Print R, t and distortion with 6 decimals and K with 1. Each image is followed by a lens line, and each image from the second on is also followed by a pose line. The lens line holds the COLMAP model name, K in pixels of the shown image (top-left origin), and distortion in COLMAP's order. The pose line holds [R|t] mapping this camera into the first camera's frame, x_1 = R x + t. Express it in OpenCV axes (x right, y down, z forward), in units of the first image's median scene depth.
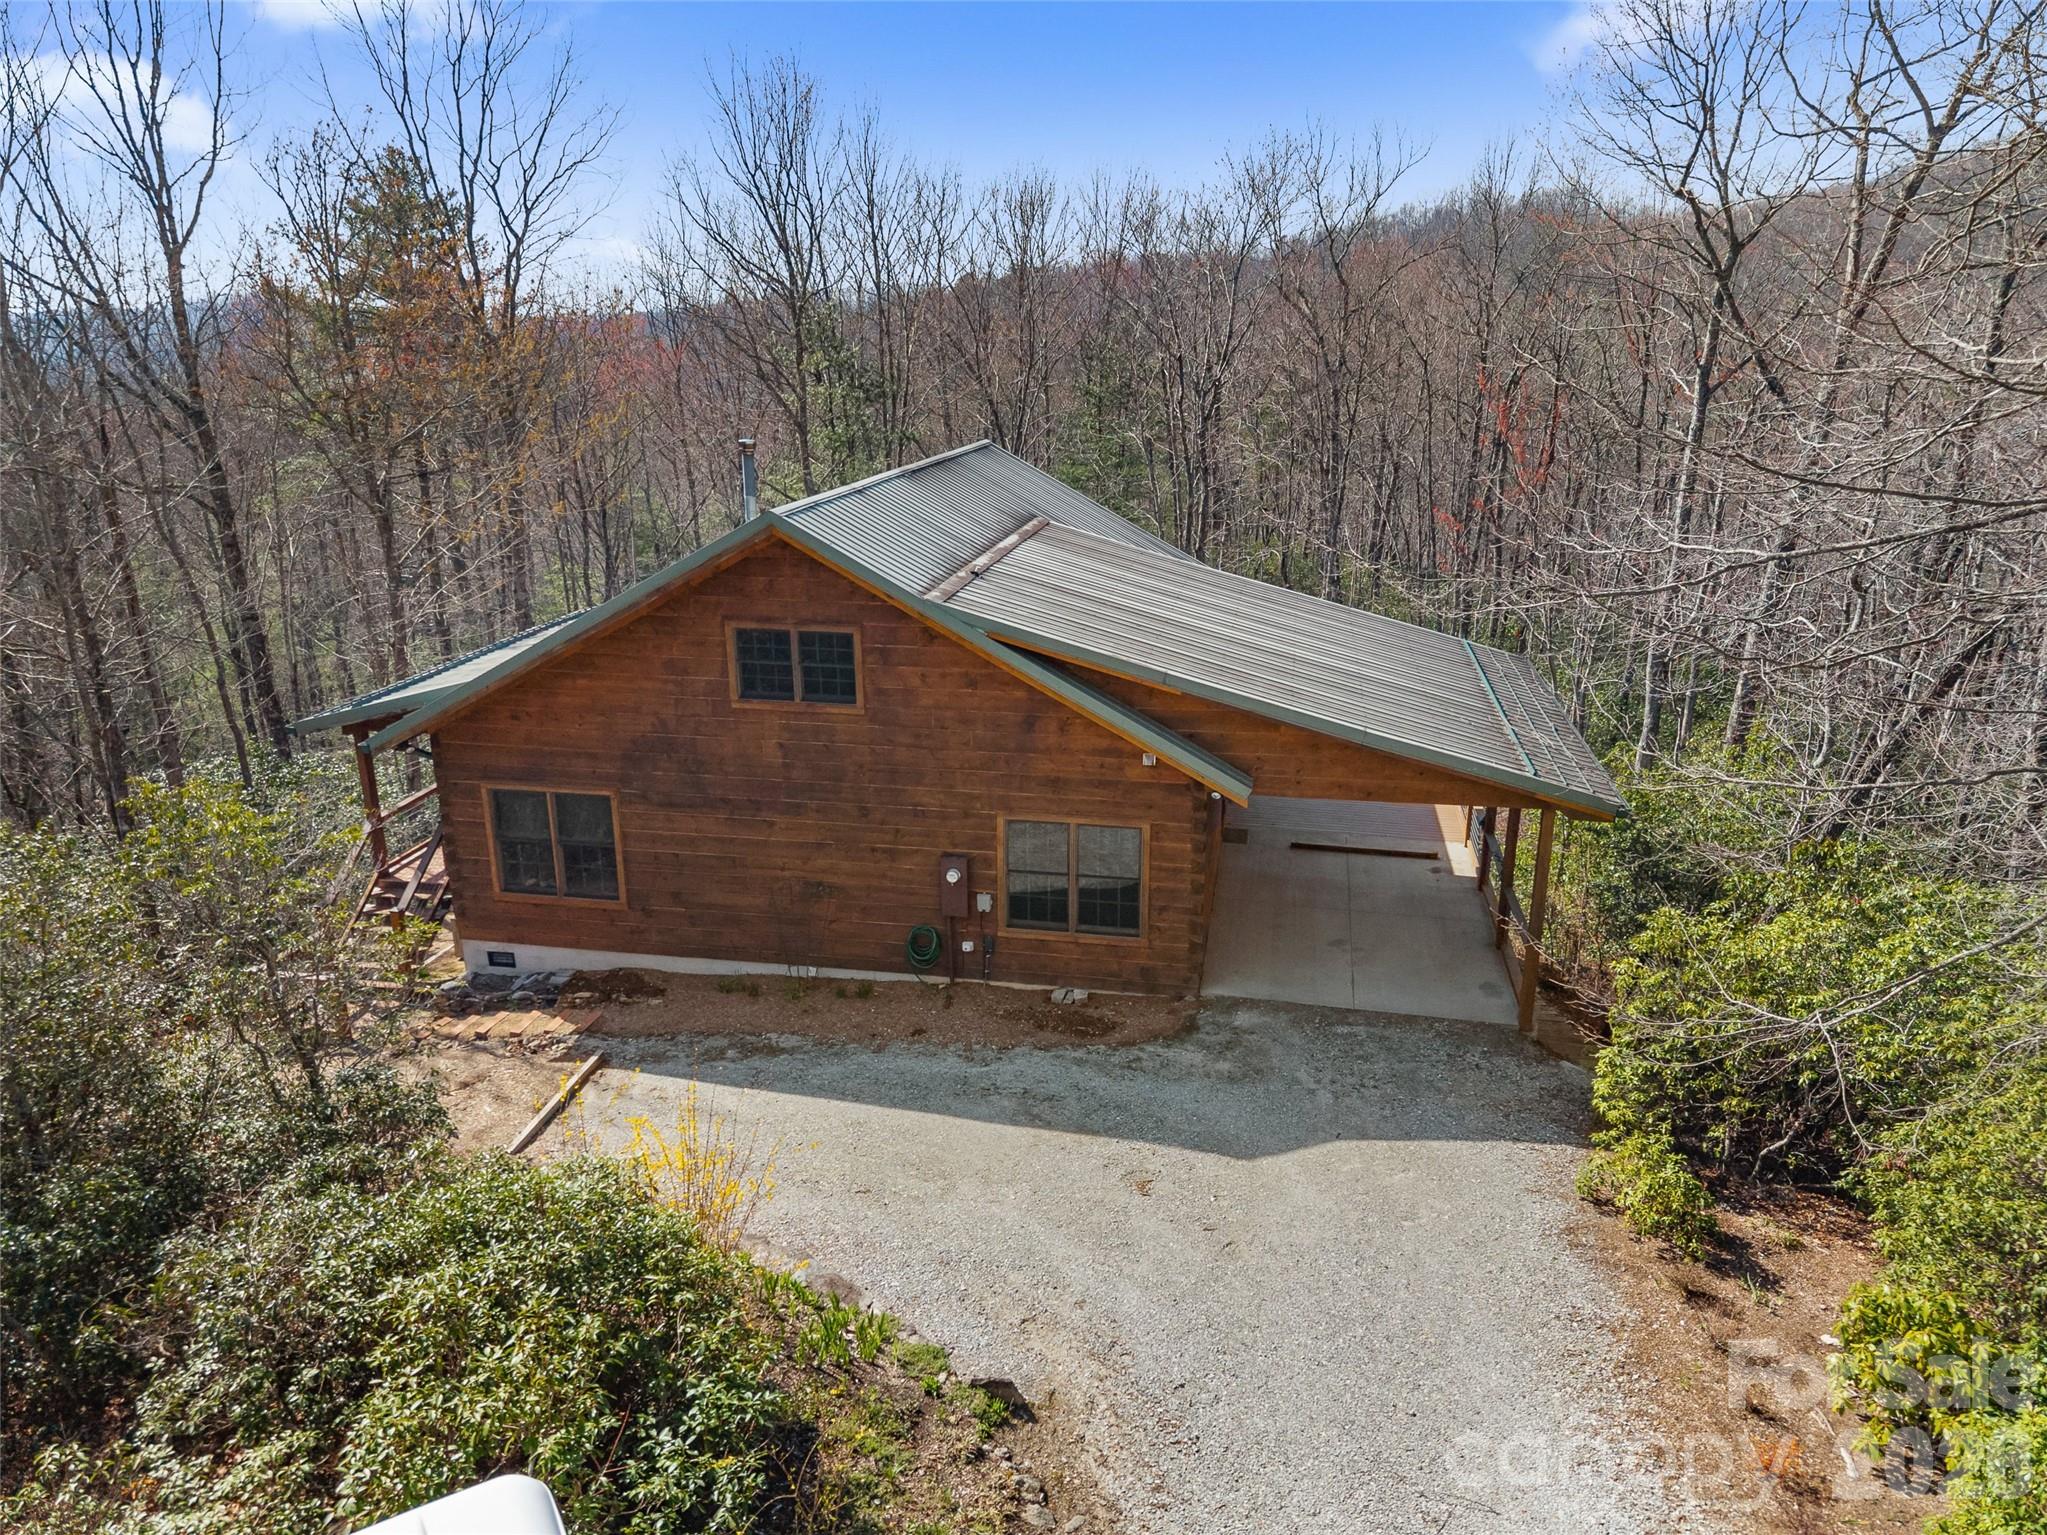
lens RADIAL K [[1380.3, 0, 1023.5], [0, 1380.3, 767.5], [0, 0, 1]] dist [0.049077, -0.091890]
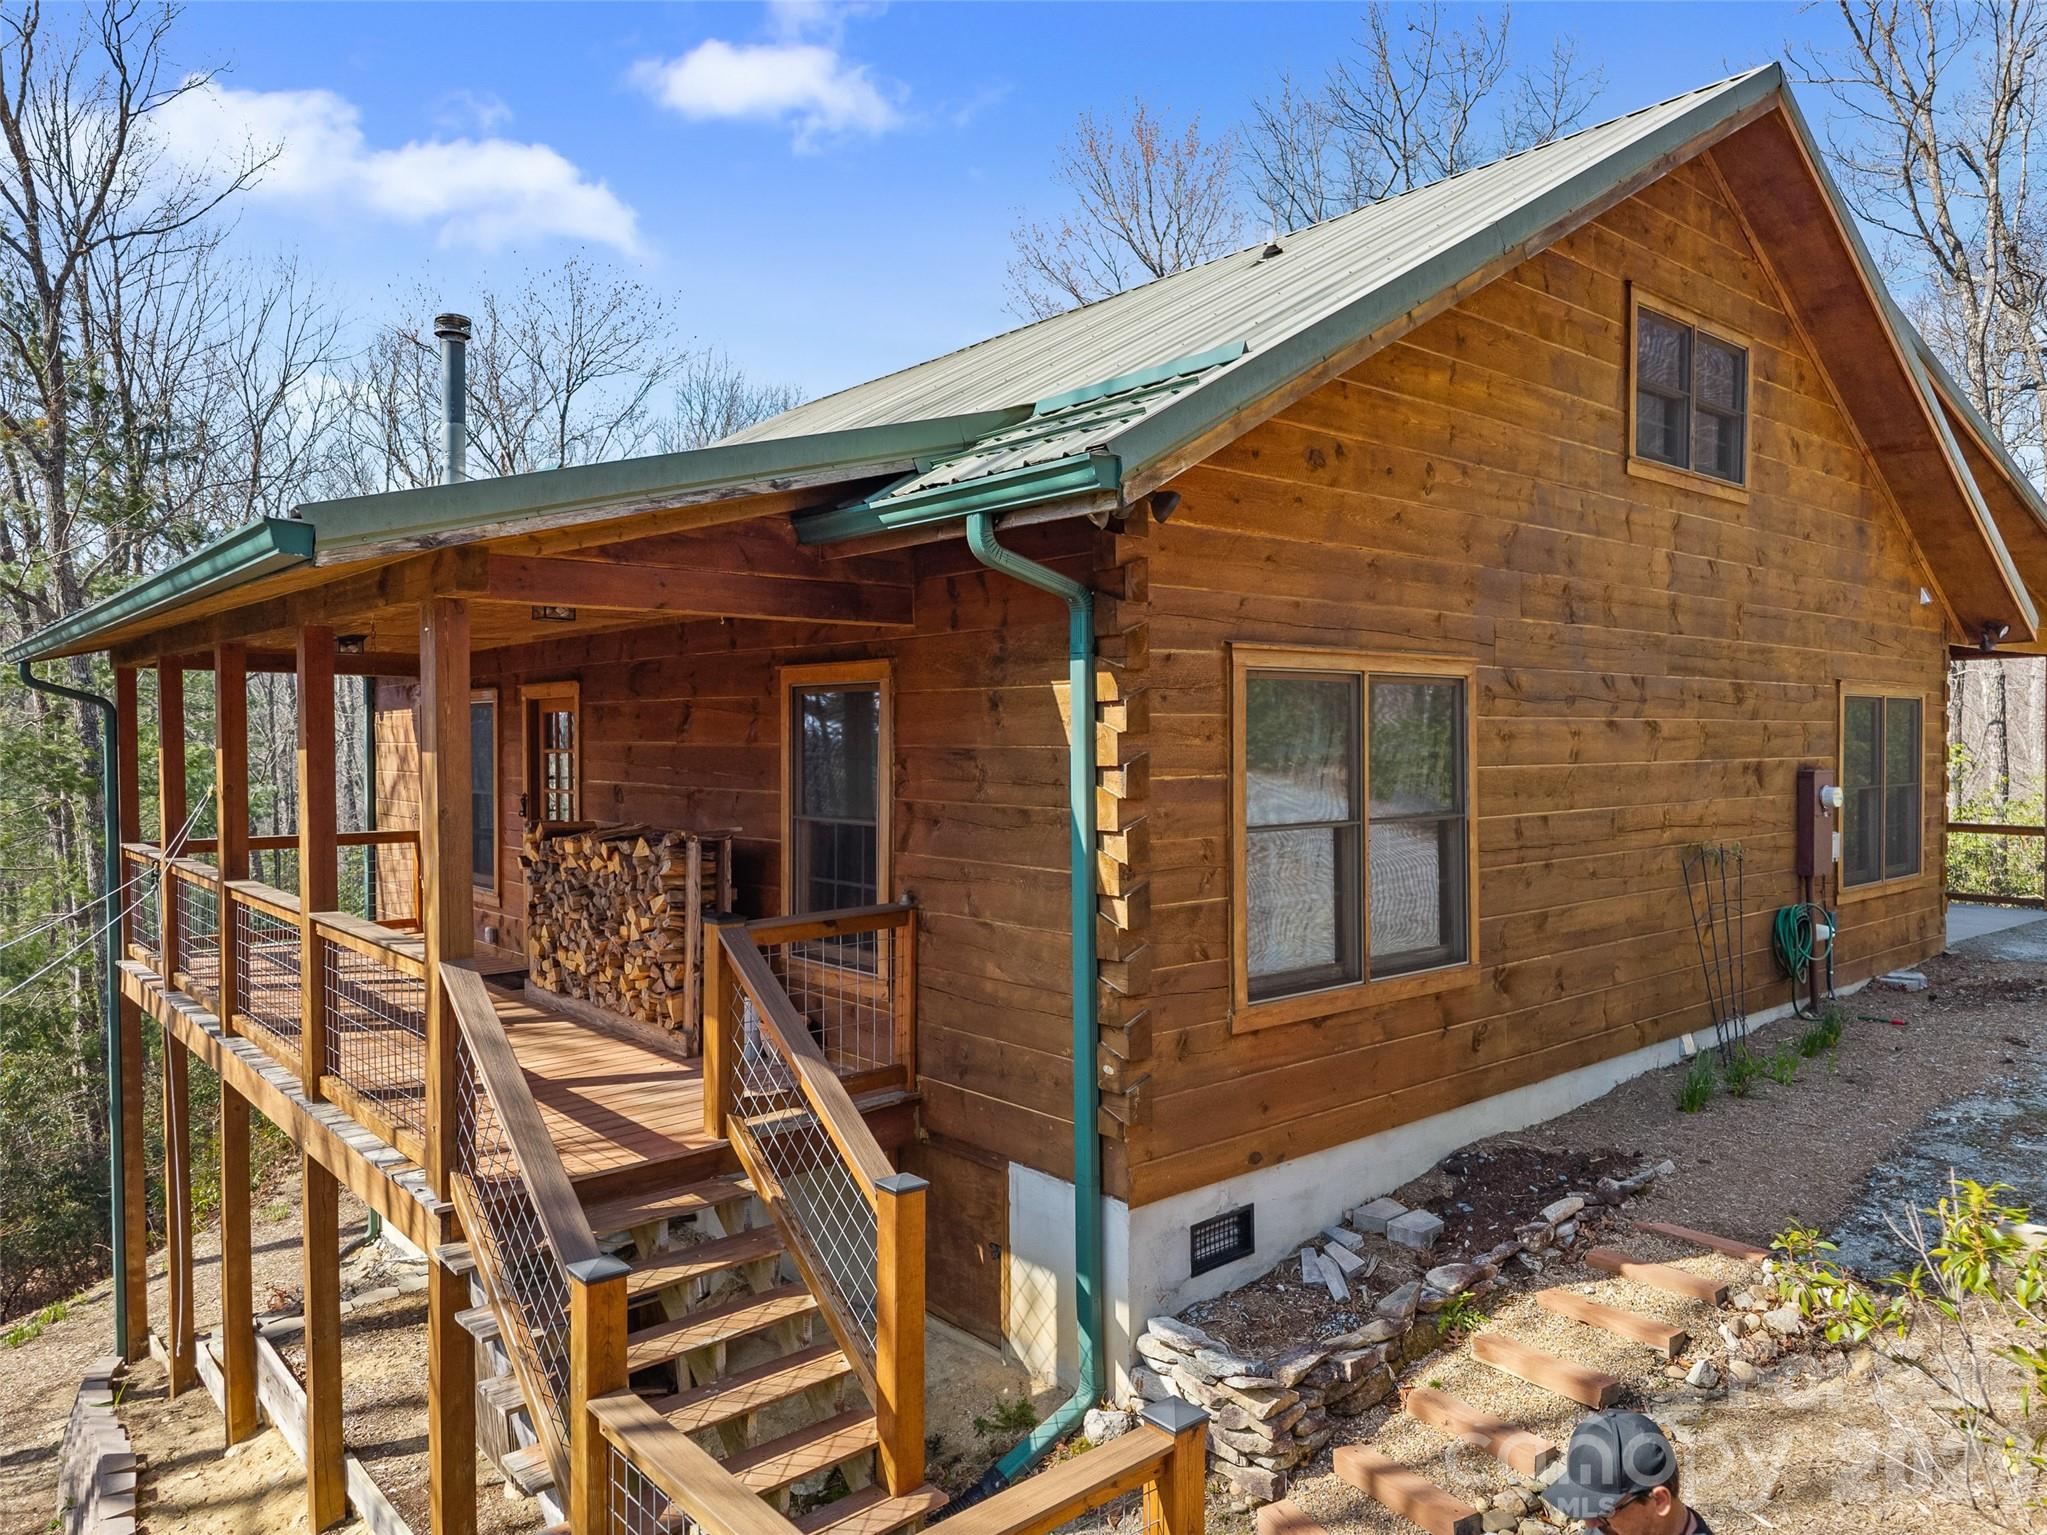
lens RADIAL K [[1380.3, 0, 1023.5], [0, 1380.3, 767.5], [0, 0, 1]] dist [0.049077, -0.091890]
pose [[0.636447, -0.013584, 0.771201, -0.698128], [0.250472, 0.949299, -0.189986, 0.090332], [-0.729520, 0.314080, 0.607581, 0.864071]]
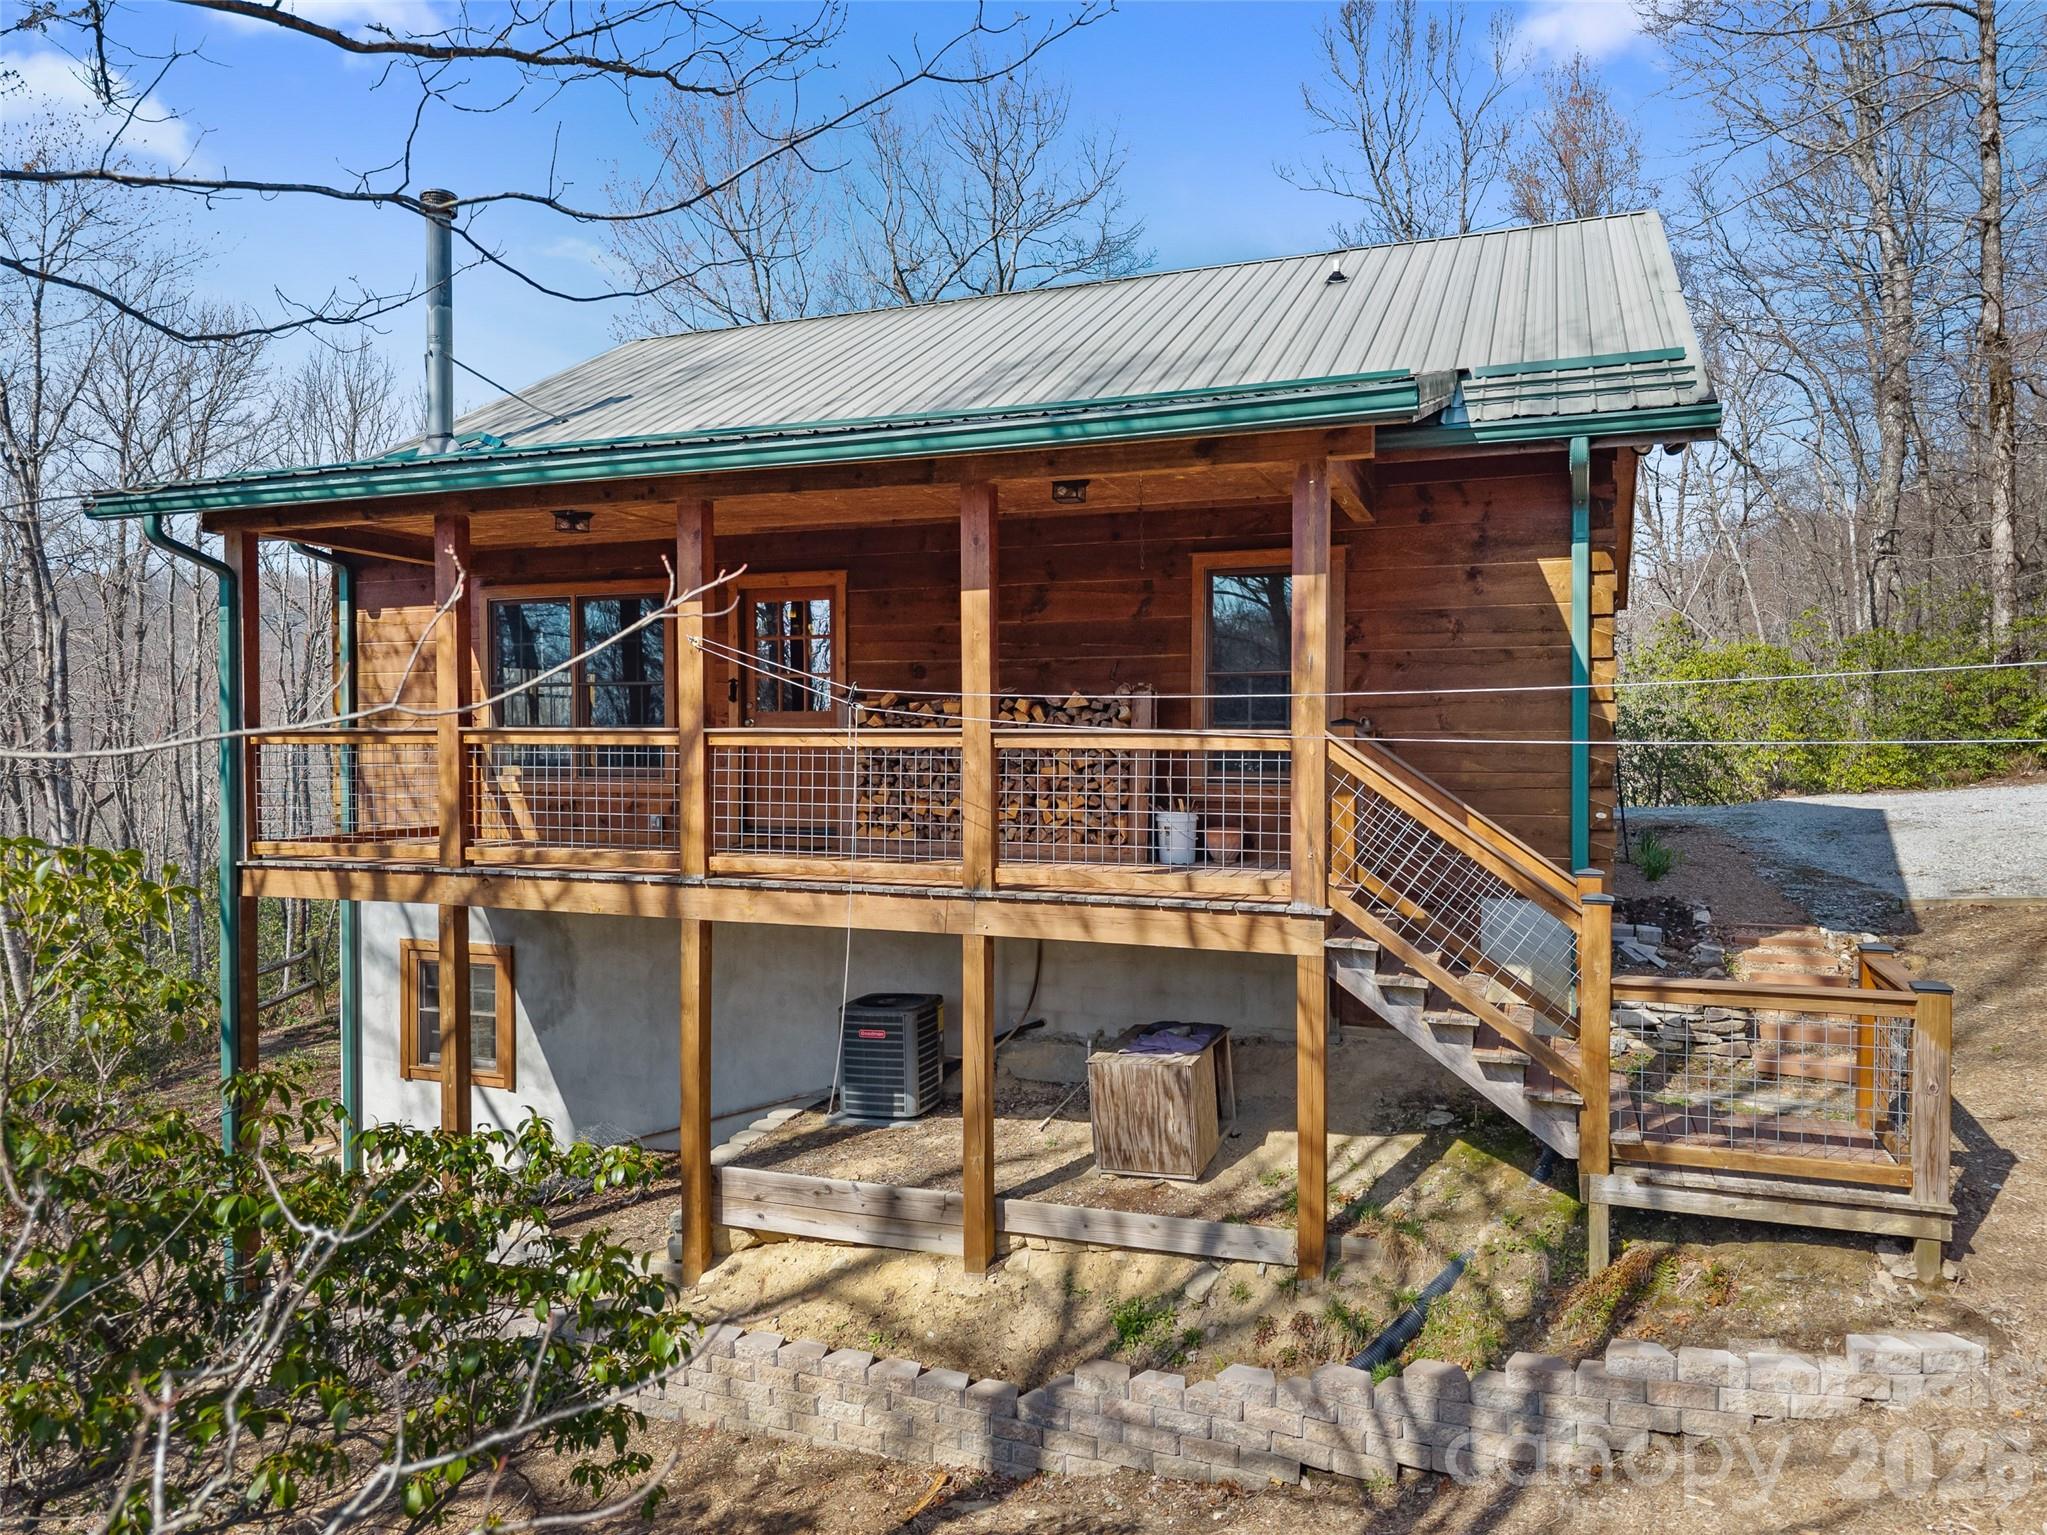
lens RADIAL K [[1380.3, 0, 1023.5], [0, 1380.3, 767.5], [0, 0, 1]] dist [0.049077, -0.091890]
pose [[0.206758, -0.012330, 0.978315, -0.956121], [0.316292, 0.947072, -0.054909, 0.047839], [-0.925857, 0.320786, 0.199714, 1.149828]]
